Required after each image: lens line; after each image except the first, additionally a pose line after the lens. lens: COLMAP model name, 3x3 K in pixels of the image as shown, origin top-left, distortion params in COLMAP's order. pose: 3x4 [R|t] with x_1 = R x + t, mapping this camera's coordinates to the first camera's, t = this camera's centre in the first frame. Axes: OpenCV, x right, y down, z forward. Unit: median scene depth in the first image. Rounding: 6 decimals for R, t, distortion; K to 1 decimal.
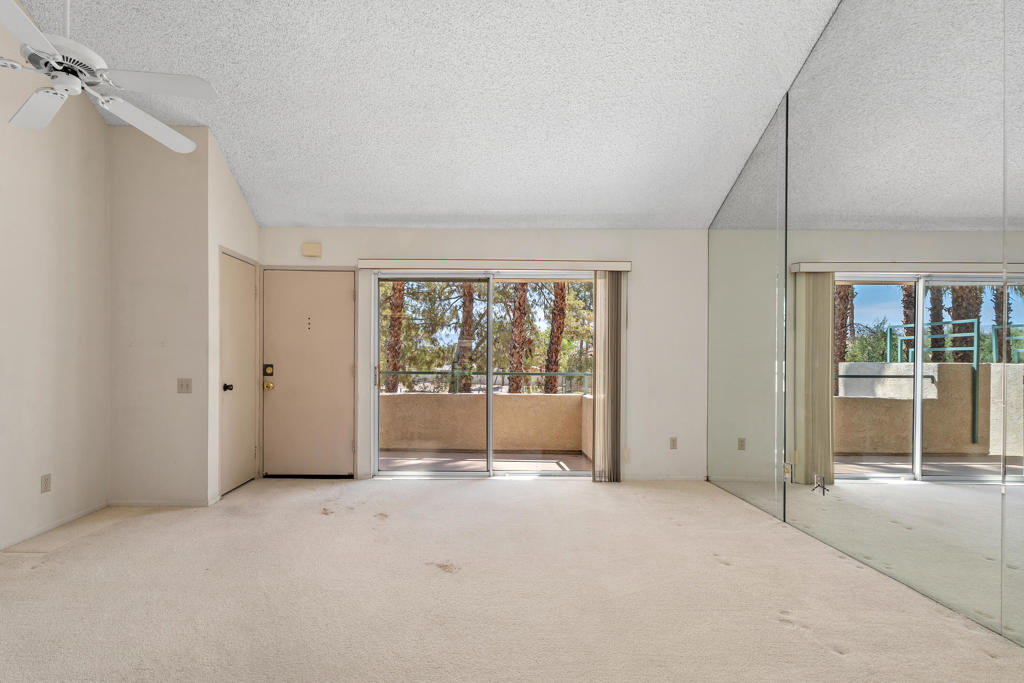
lens RADIAL K [[487.9, 0, 475.3], [0, 487.9, 358.3], [0, 0, 1]] dist [0.005767, 0.001069]
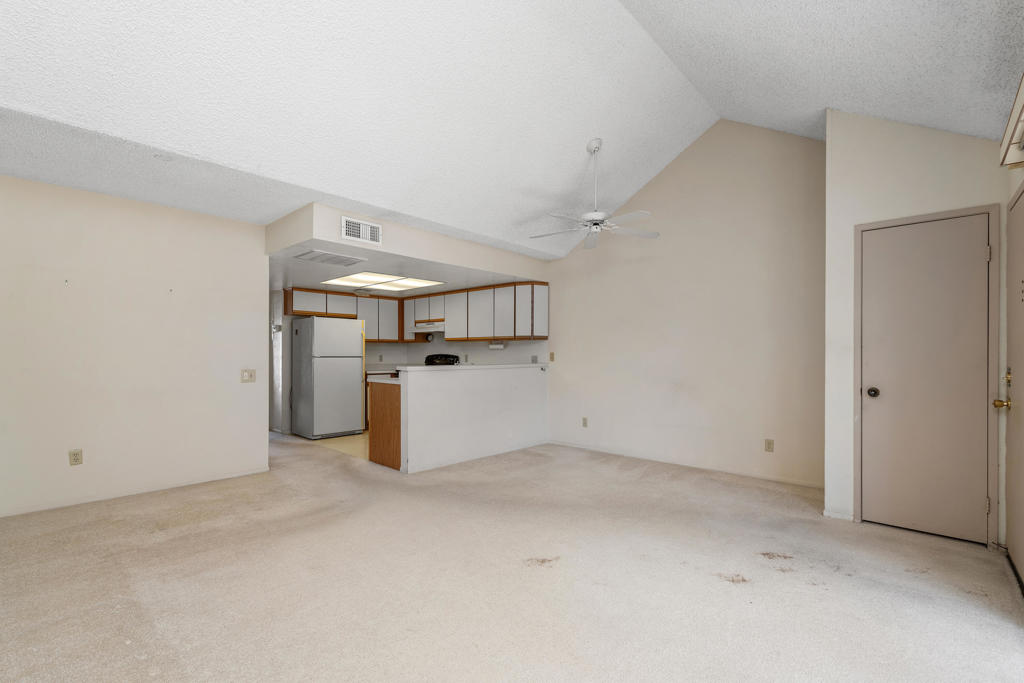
lens RADIAL K [[438.9, 0, 519.3], [0, 438.9, 353.7], [0, 0, 1]] dist [0.000718, -0.000027]
pose [[-0.664475, -0.007743, -0.747270, 0.382479], [-0.005784, 0.999970, -0.005218, 0.002224], [0.747288, 0.000855, -0.664500, 0.924258]]
